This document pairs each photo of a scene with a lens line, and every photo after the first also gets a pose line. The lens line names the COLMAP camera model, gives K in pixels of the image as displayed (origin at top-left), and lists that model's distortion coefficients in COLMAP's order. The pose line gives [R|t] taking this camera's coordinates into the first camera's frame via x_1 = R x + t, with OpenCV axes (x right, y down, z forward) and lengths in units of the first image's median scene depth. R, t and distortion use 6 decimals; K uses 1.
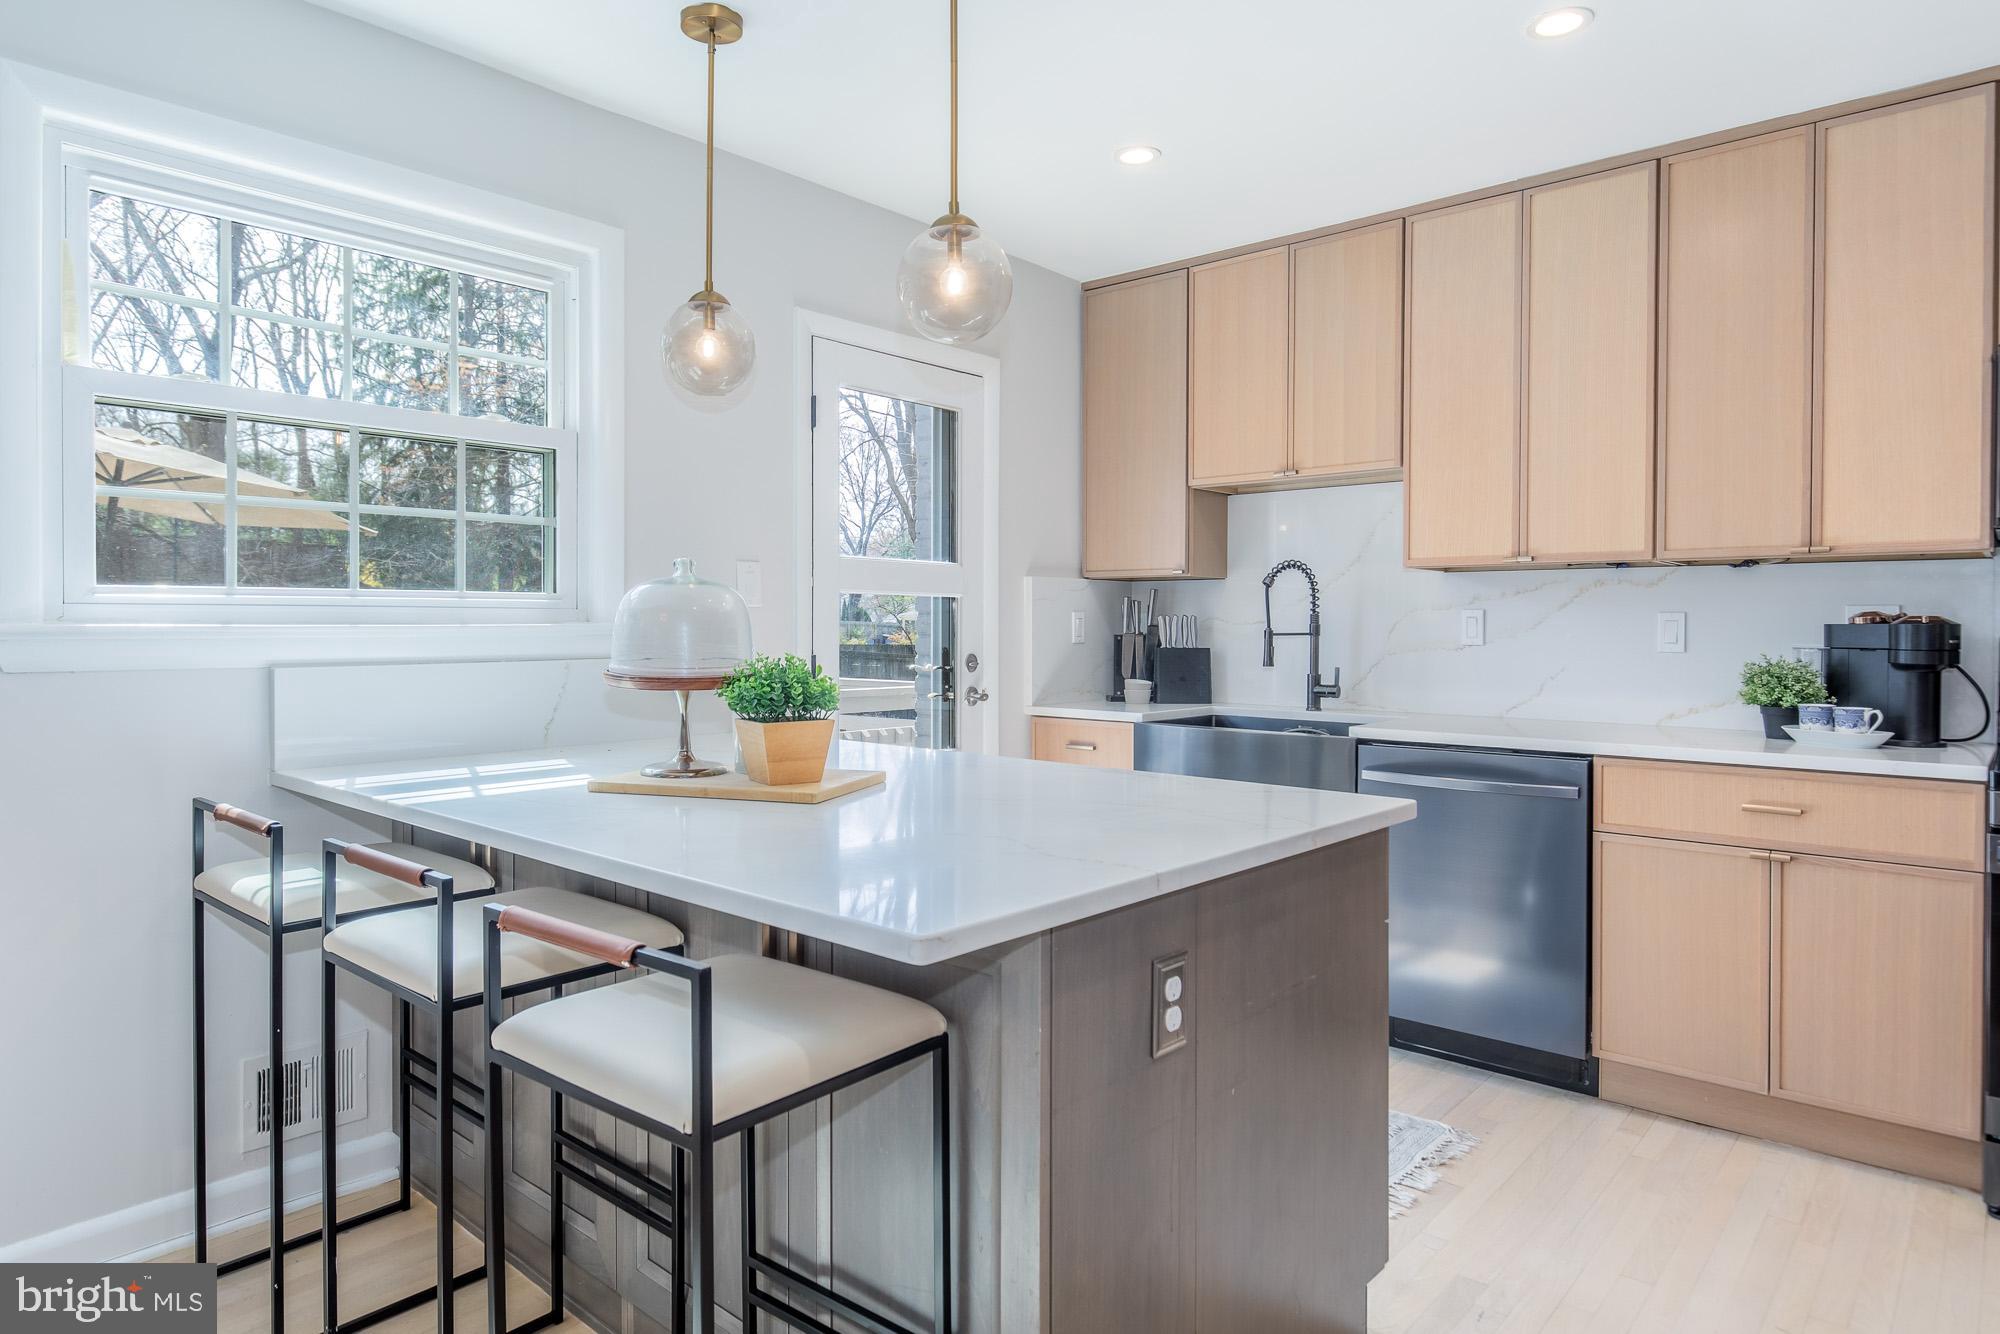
lens RADIAL K [[1186.2, 0, 995.5], [0, 1186.2, 640.2], [0, 0, 1]] dist [0.033940, 0.000027]
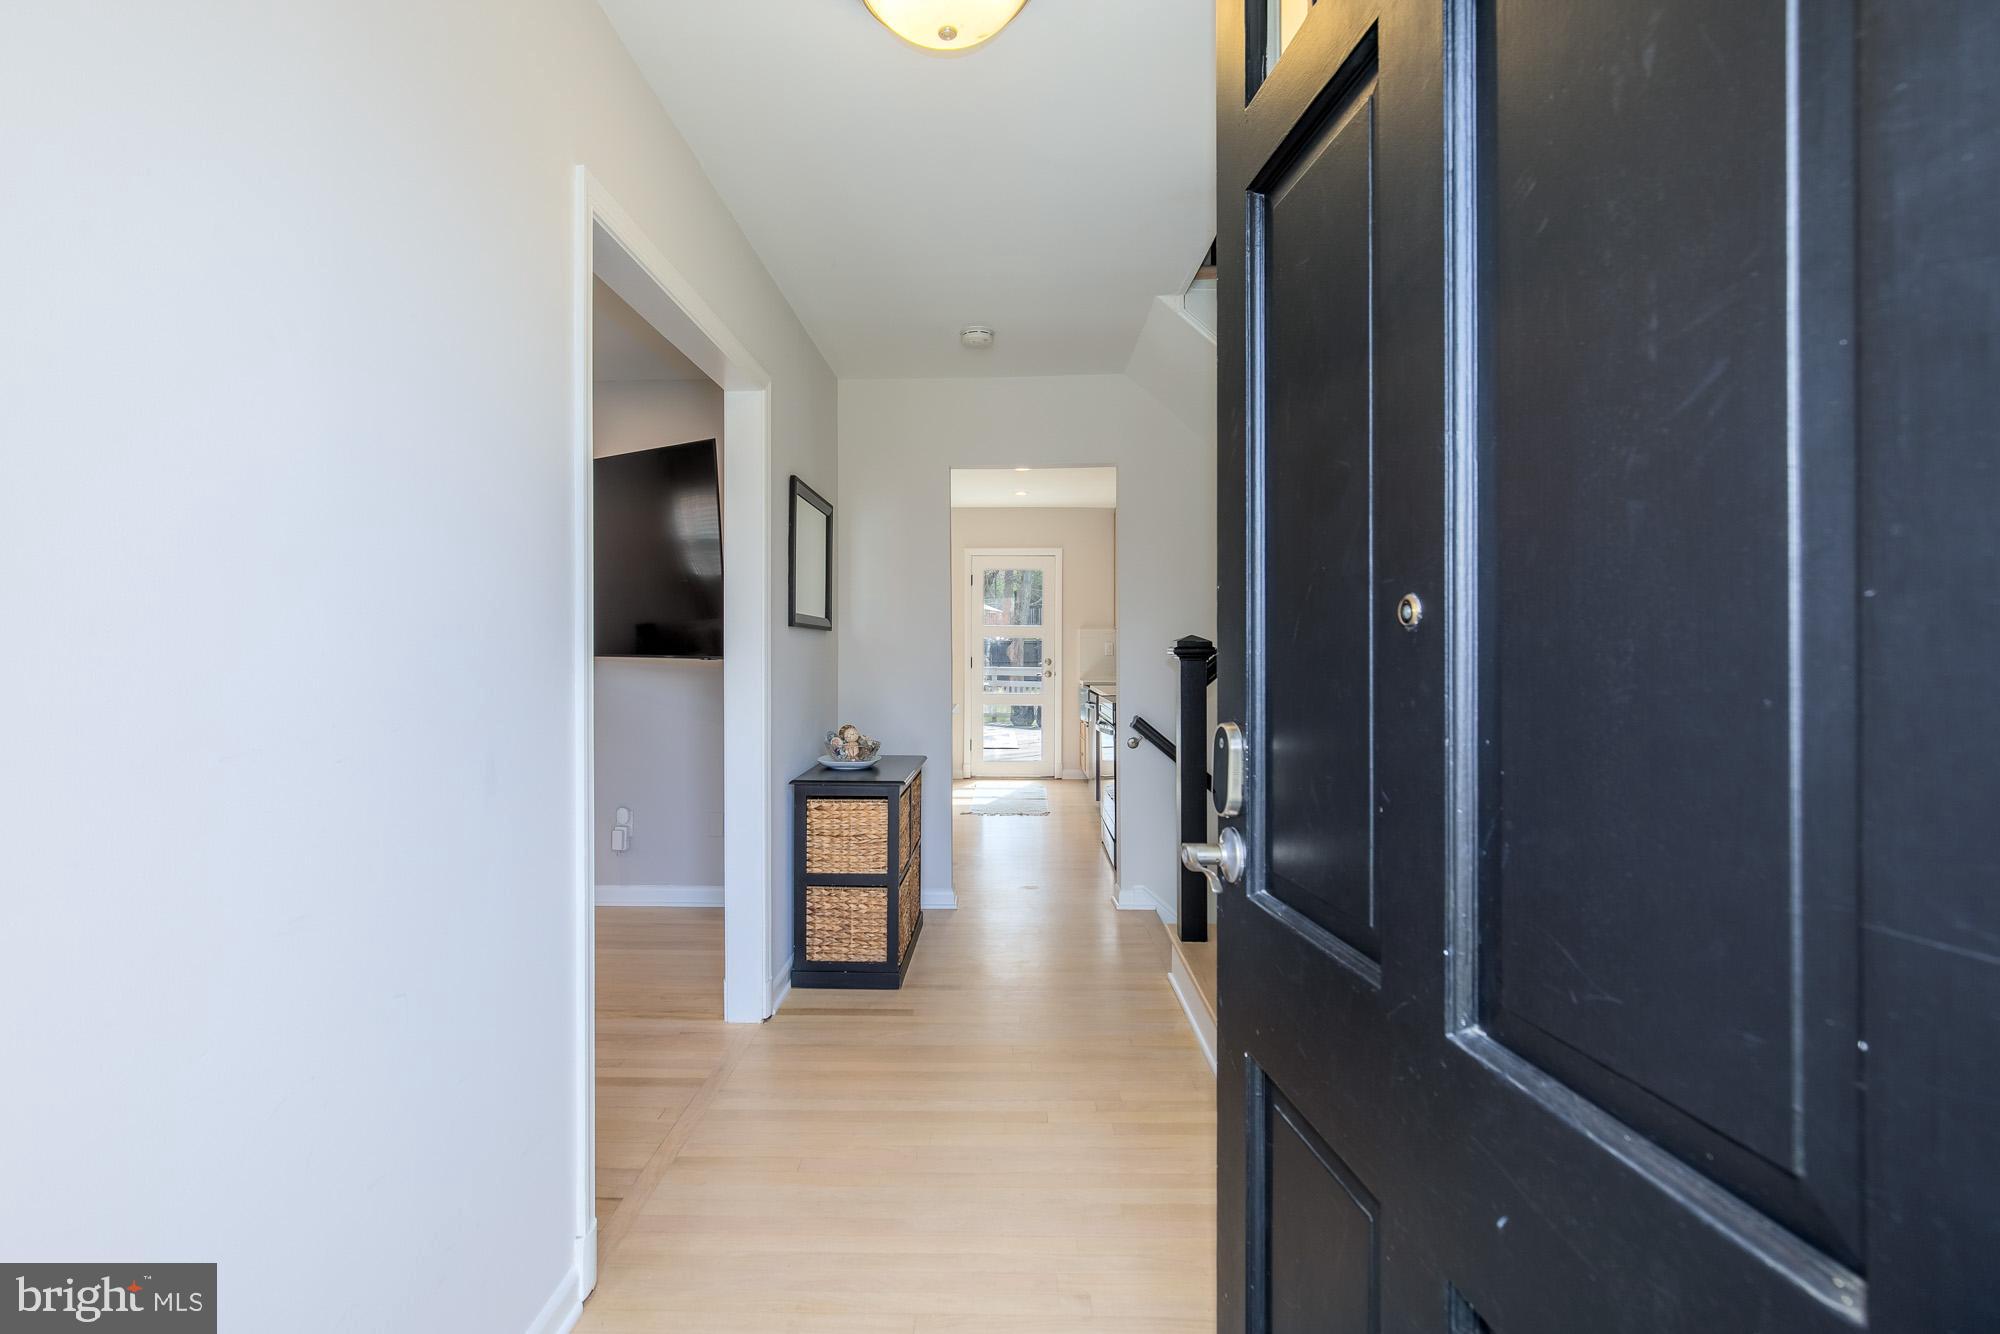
lens RADIAL K [[940.8, 0, 994.6], [0, 940.8, 633.5], [0, 0, 1]] dist [-0.000729, 0.010183]
pose [[0.641383, -0.020124, -0.766957, 1.785891], [-0.011118, 0.999307, -0.035518, 0.037979], [0.767140, 0.031308, 0.640715, -0.538063]]
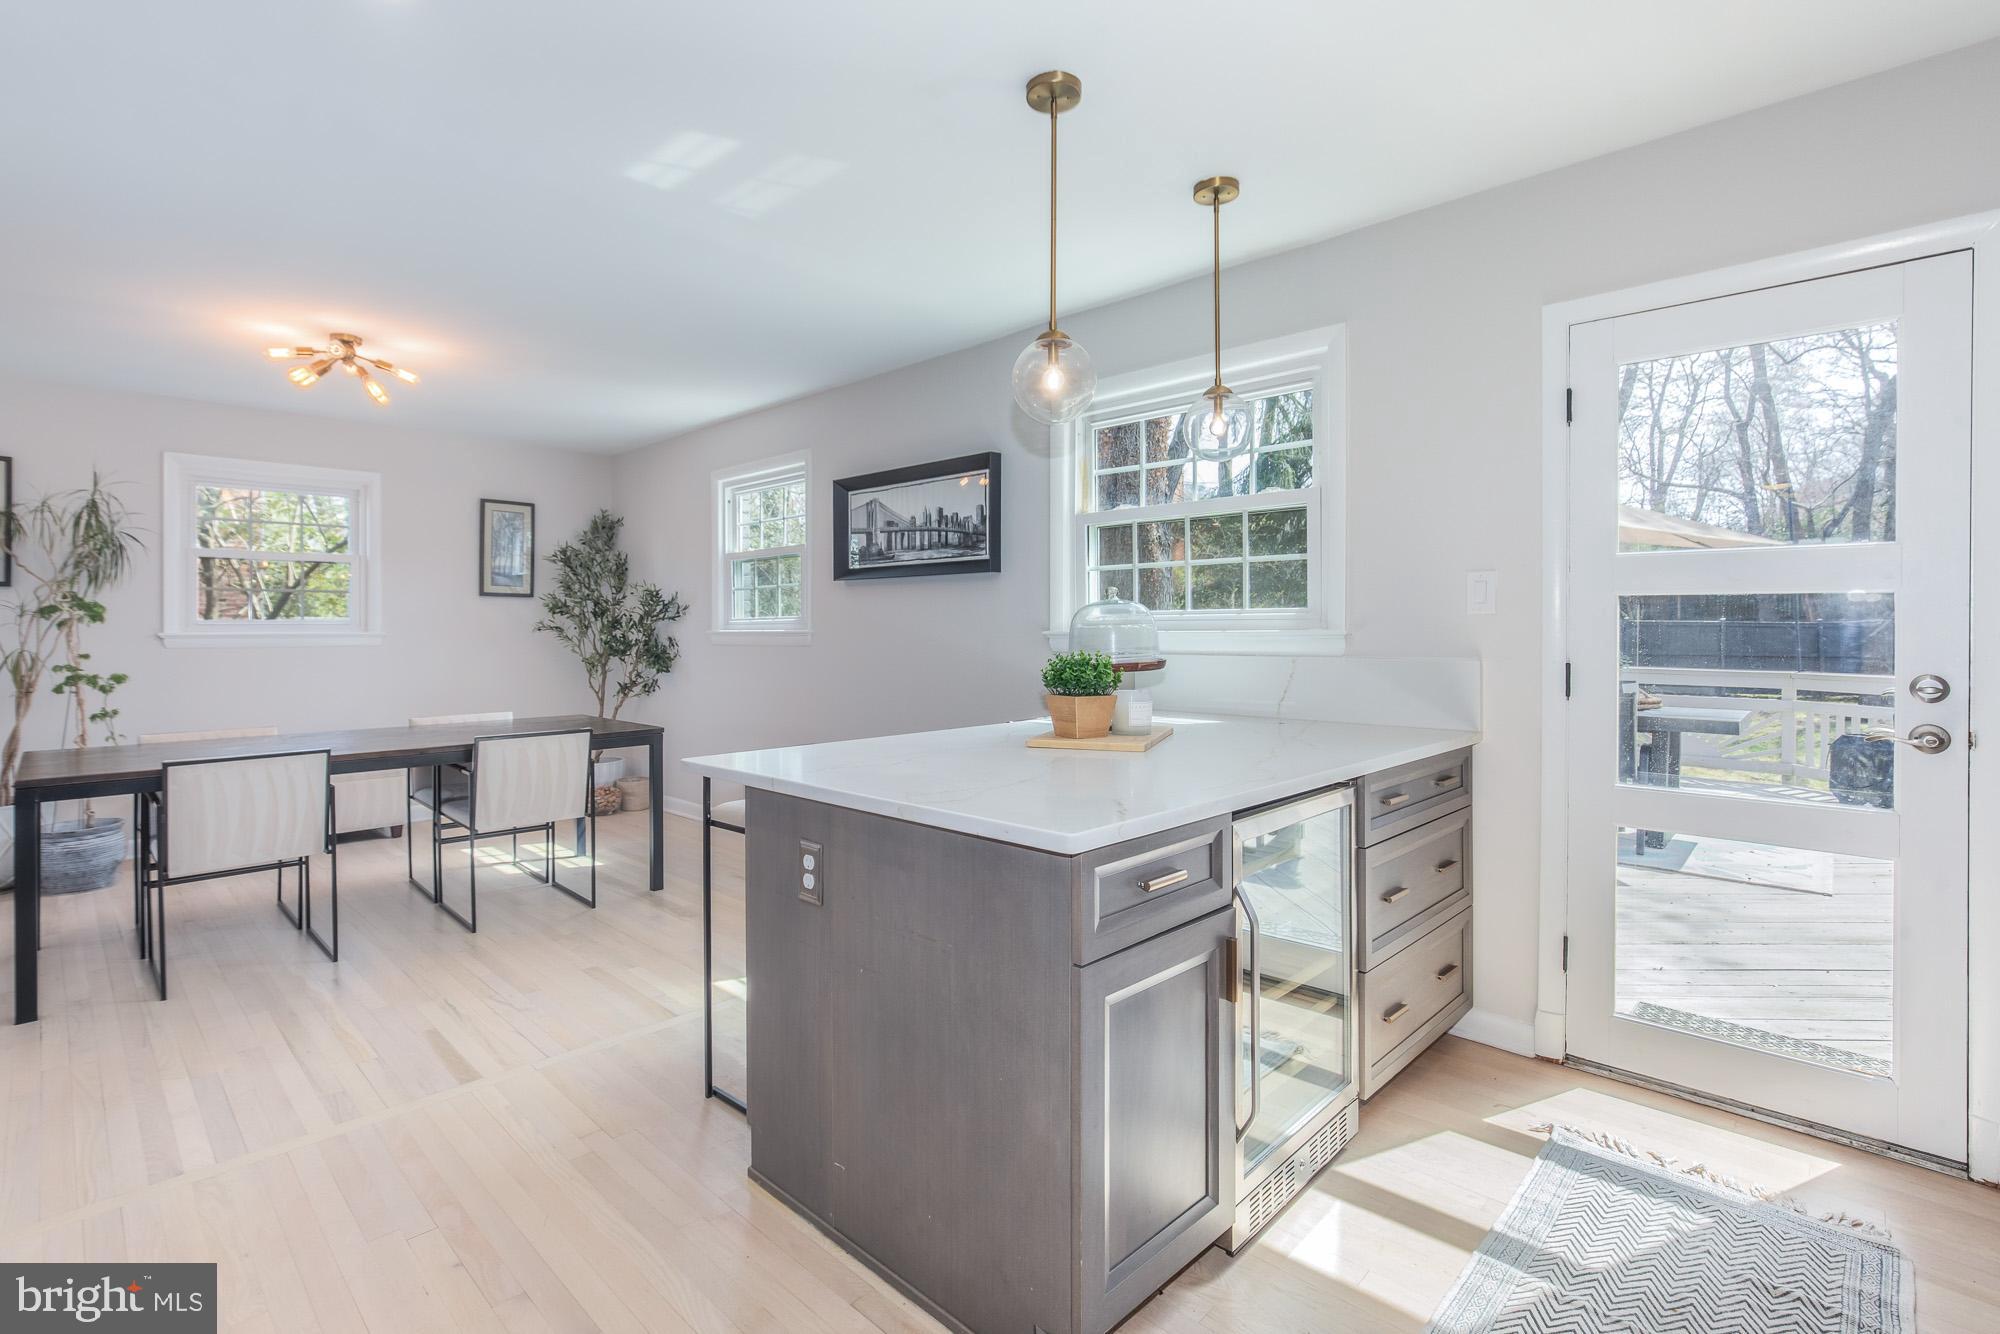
lens RADIAL K [[940.8, 0, 994.6], [0, 940.8, 633.5], [0, 0, 1]] dist [-0.000729, 0.010183]
pose [[-0.040311, 0.003330, -0.999182, 0.617615], [-0.010862, 0.999934, 0.003771, -0.008364], [0.999128, 0.011005, -0.040272, 0.575419]]
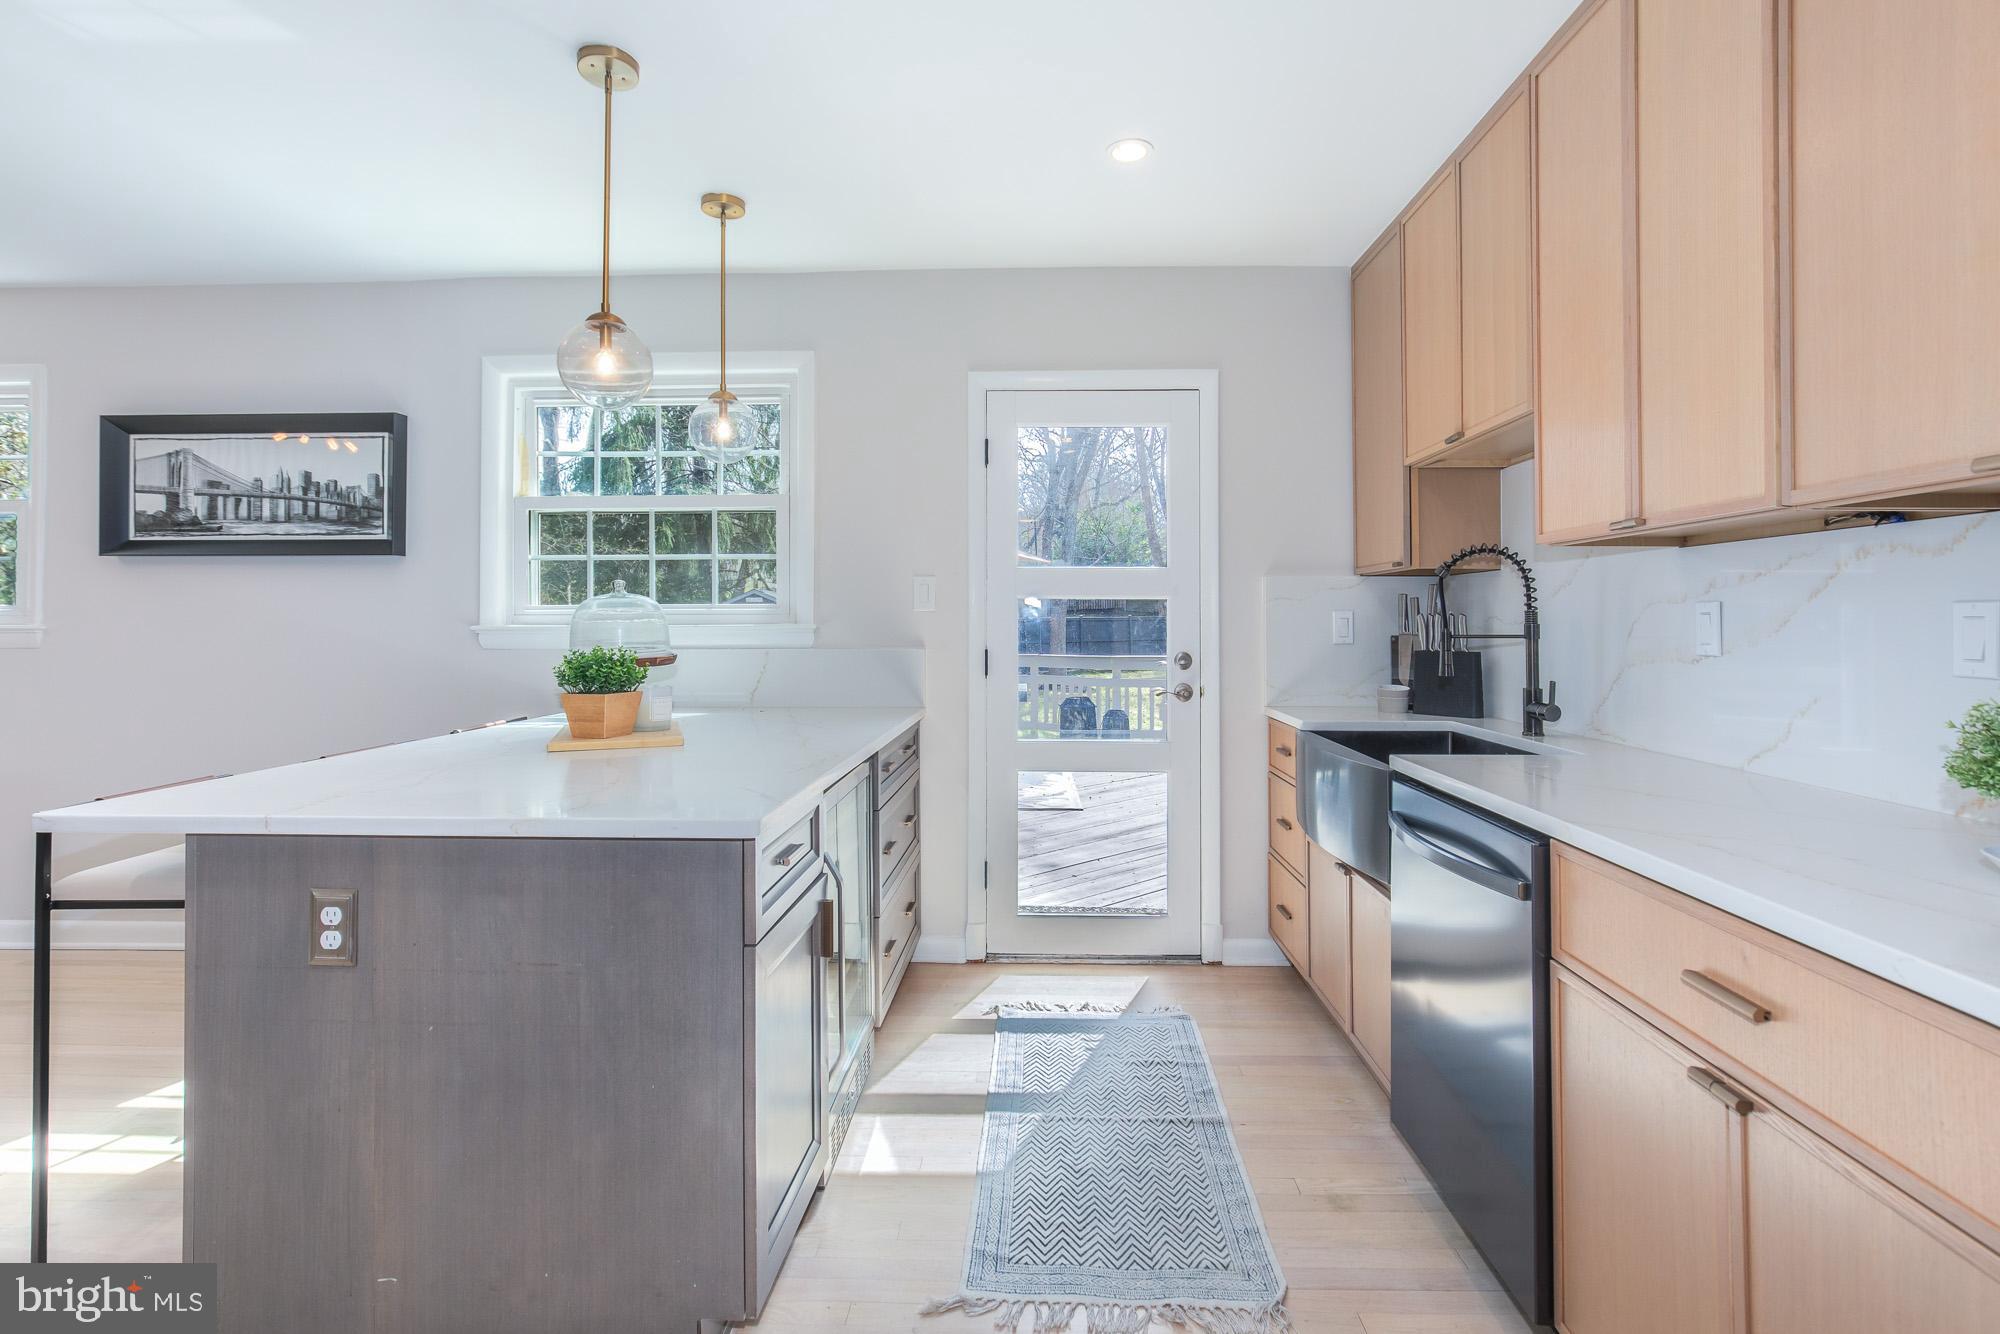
lens RADIAL K [[934.3, 0, 1005.5], [0, 934.3, 610.3], [0, 0, 1]] dist [0.009768, 0.000448]
pose [[0.625922, -0.011309, -0.779804, 0.614017], [-0.008198, 0.999744, -0.021078, -0.007504], [0.779843, 0.019586, 0.625669, 0.412278]]
